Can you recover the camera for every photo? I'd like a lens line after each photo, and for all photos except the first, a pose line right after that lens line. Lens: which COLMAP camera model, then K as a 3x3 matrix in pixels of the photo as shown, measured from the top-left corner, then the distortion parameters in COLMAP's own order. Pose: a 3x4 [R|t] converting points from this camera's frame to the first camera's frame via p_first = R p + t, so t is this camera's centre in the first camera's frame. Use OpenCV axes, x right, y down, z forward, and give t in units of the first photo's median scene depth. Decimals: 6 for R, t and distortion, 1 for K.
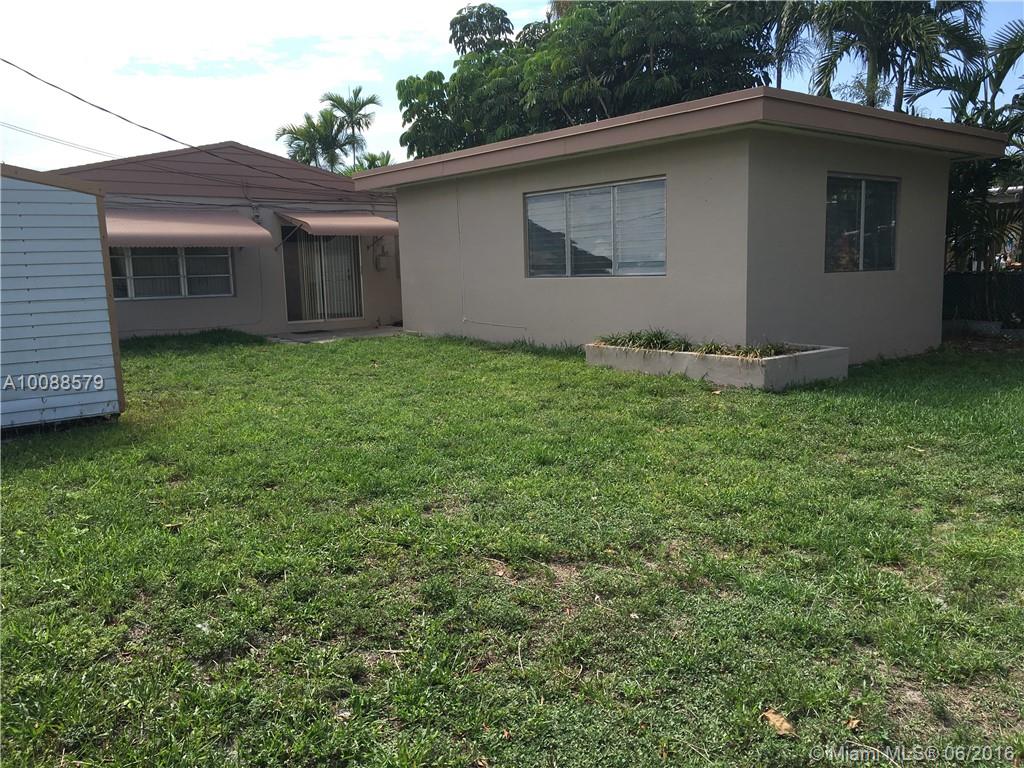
lens RADIAL K [[873.6, 0, 515.3], [0, 873.6, 379.7], [0, 0, 1]] dist [0.093818, -0.135397]
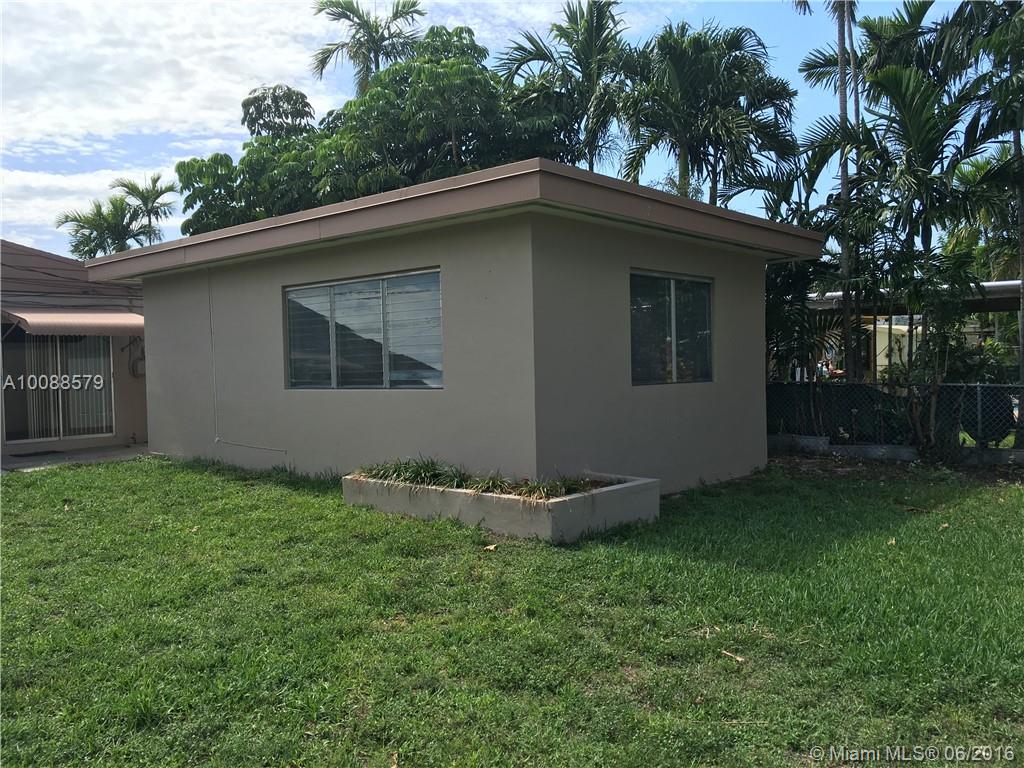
lens RADIAL K [[873.6, 0, 515.3], [0, 873.6, 379.7], [0, 0, 1]] dist [0.093818, -0.135397]
pose [[0.986640, -0.000213, 0.162914, 0.079103], [0.018601, 0.993607, -0.111352, -0.027334], [-0.161849, 0.112894, 0.980337, 0.151066]]
